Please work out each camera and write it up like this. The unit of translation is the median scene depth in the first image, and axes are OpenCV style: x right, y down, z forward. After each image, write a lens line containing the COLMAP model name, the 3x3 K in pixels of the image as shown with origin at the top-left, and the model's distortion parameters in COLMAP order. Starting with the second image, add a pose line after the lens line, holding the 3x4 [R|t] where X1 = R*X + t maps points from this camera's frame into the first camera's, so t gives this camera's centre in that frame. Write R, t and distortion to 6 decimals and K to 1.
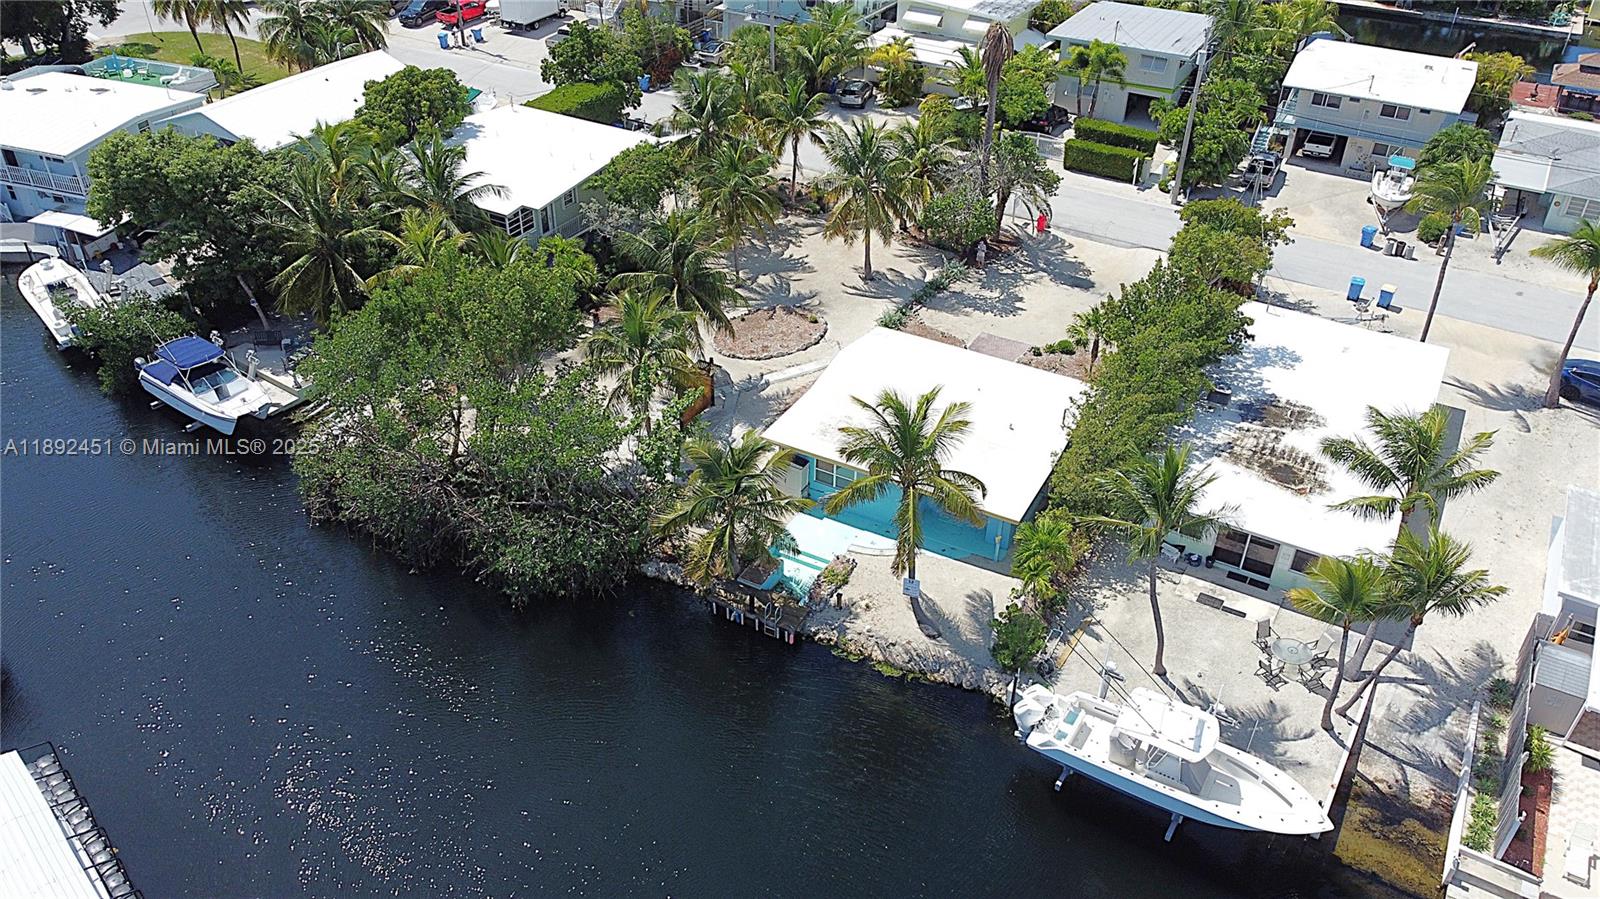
lens RADIAL K [[1210.7, 0, 803.7], [0, 1210.7, 461.9], [0, 0, 1]] dist [0.012753, -0.017644]
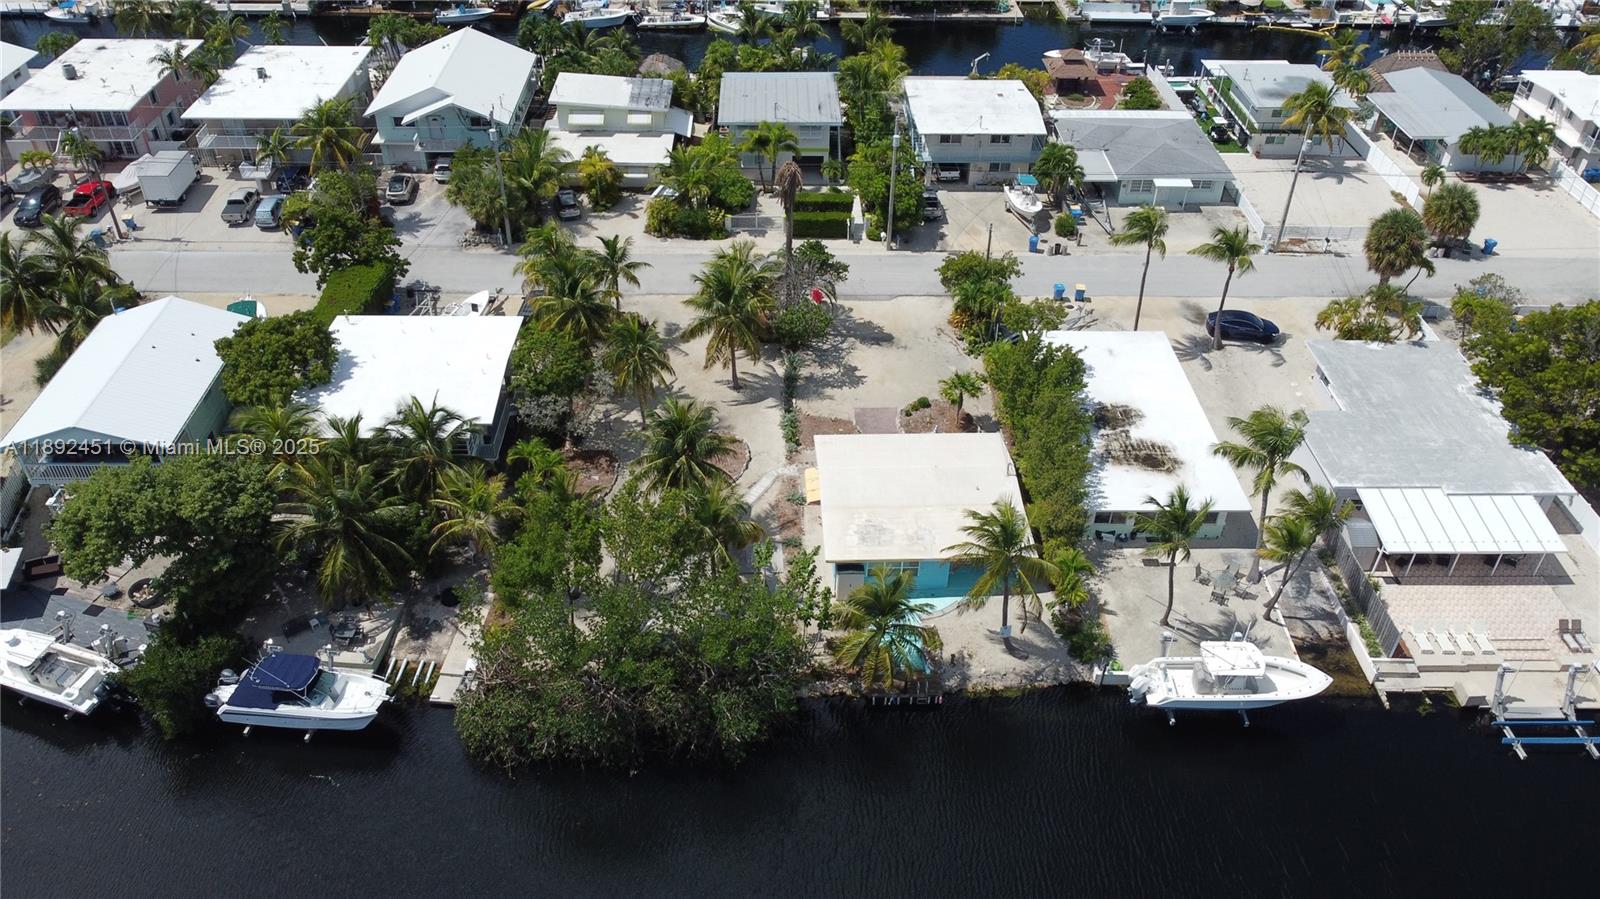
lens RADIAL K [[1207.4, 0, 796.4], [0, 1207.4, 442.0], [0, 0, 1]] dist [-0.004184, 0.006443]
pose [[0.854948, -0.313650, 0.413143, -0.417671], [0.294815, 0.949145, 0.110490, -0.220012], [-0.426788, 0.027338, 0.903938, -0.106170]]
